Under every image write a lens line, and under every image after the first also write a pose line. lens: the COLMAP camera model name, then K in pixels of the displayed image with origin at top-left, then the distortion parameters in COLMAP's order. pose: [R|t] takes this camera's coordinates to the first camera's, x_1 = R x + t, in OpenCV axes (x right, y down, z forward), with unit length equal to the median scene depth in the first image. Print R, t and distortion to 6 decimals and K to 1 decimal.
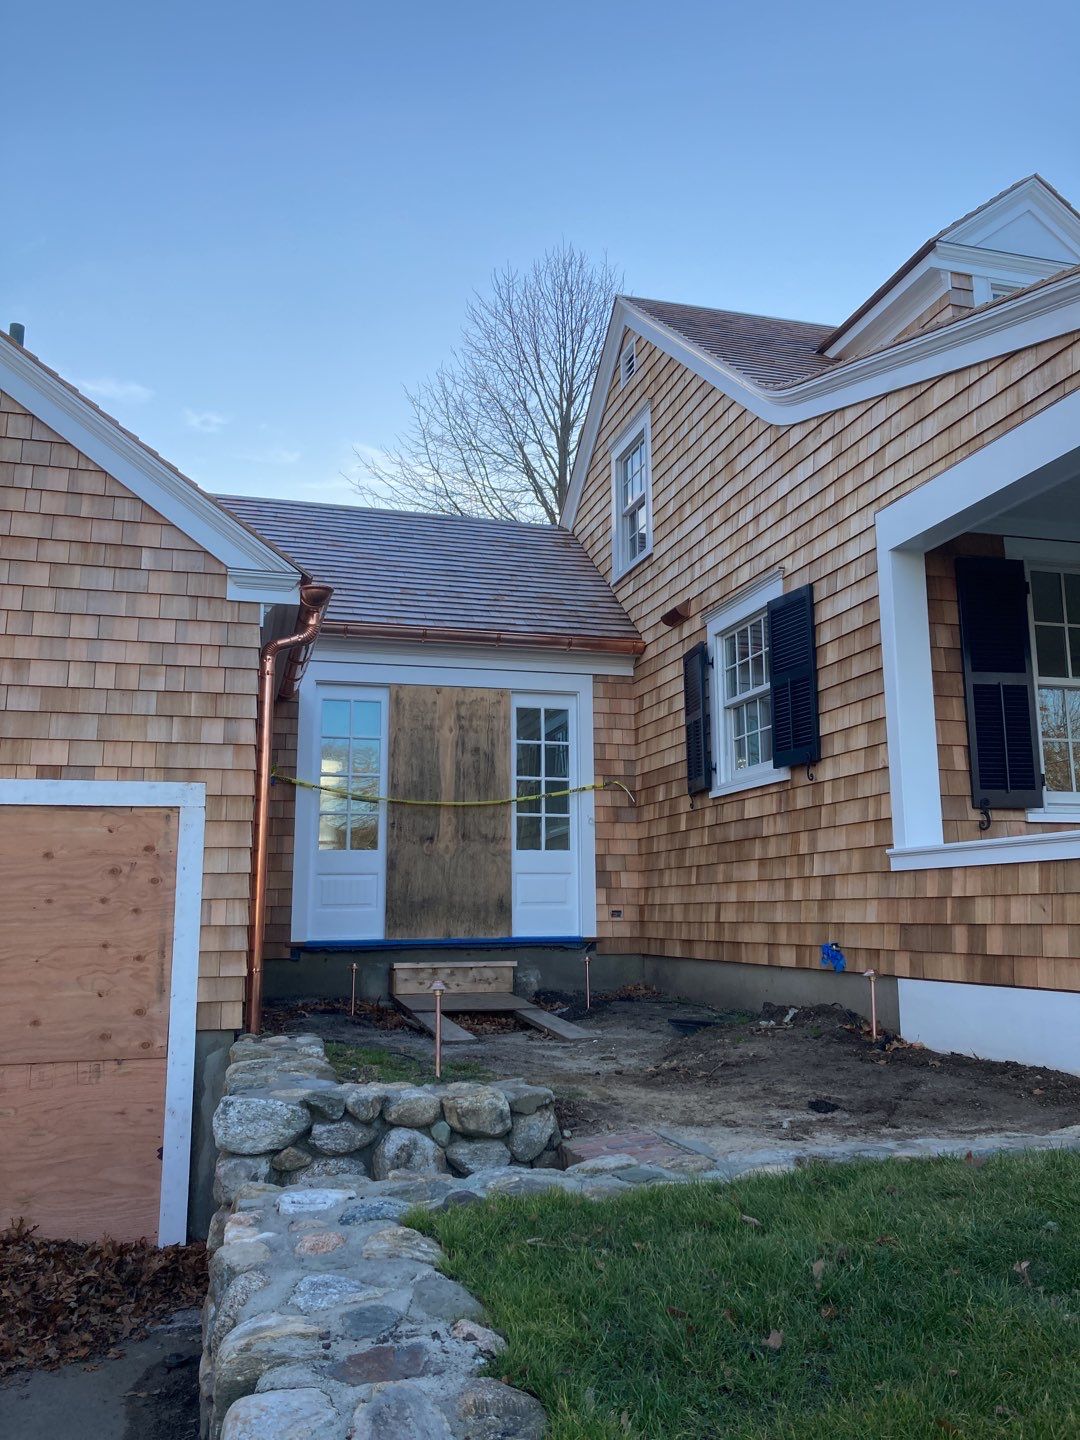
lens RADIAL K [[1177.4, 0, 537.5], [0, 1177.4, 721.4], [0, 0, 1]] dist [0.024894, -0.020727]
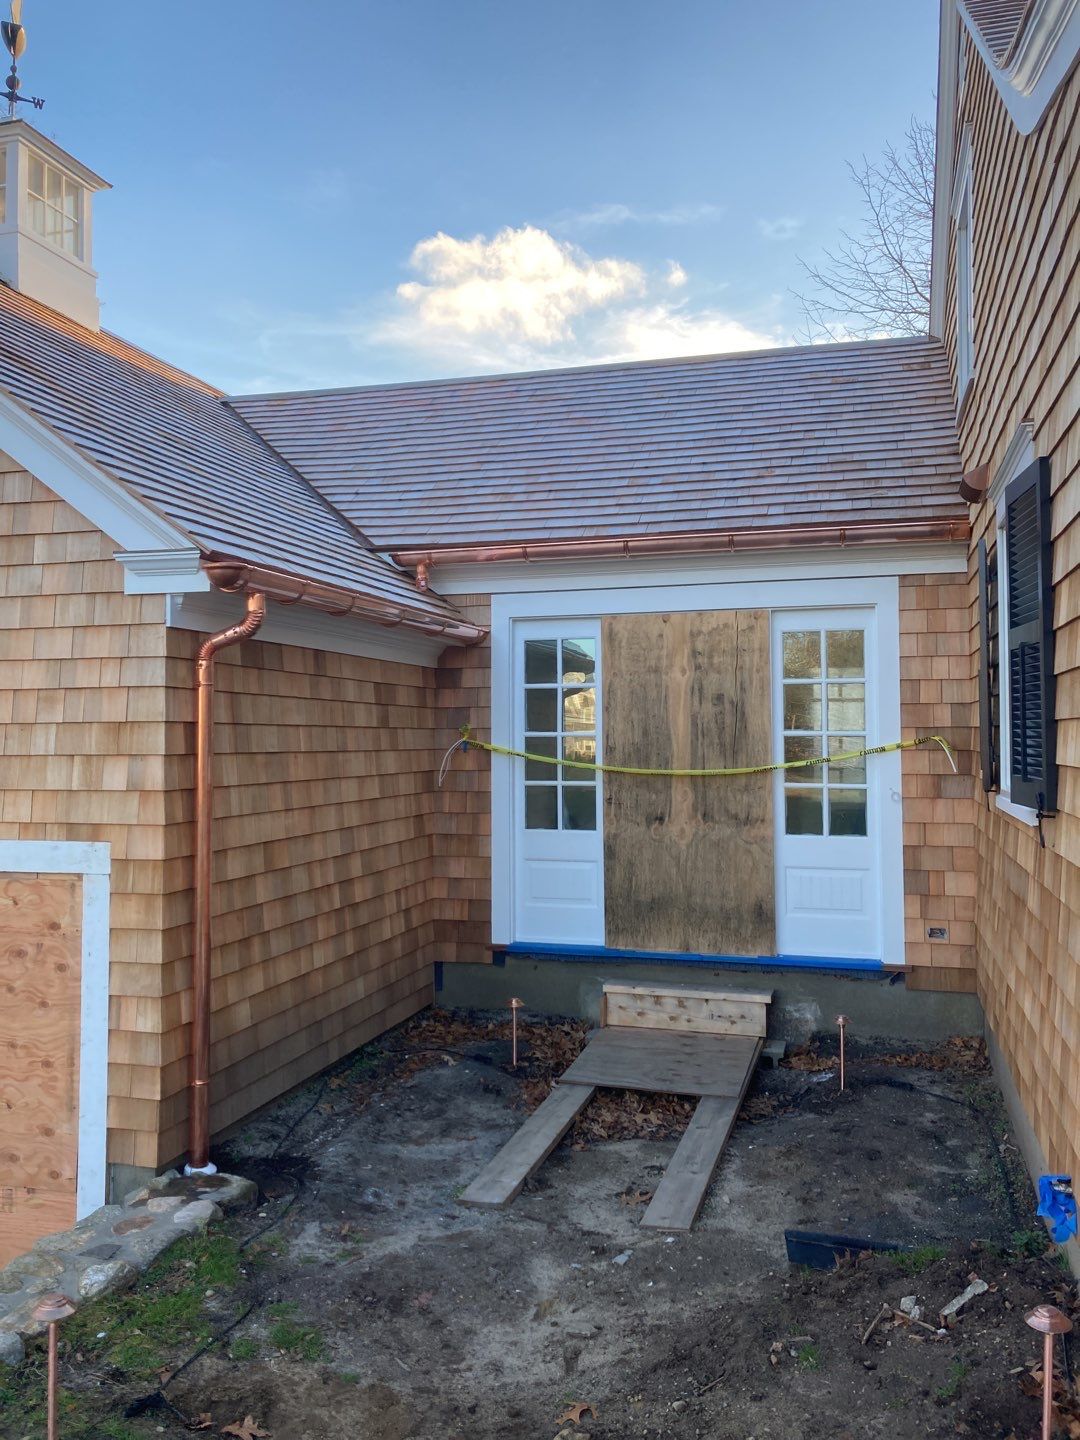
lens RADIAL K [[1177.4, 0, 525.3], [0, 1177.4, 695.2], [0, 0, 1]] dist [0.024894, -0.020727]
pose [[0.851856, -0.011229, -0.523656, 0.231541], [0.082949, 0.990045, 0.113707, -0.071318], [0.517166, -0.140299, 0.844308, 0.339519]]
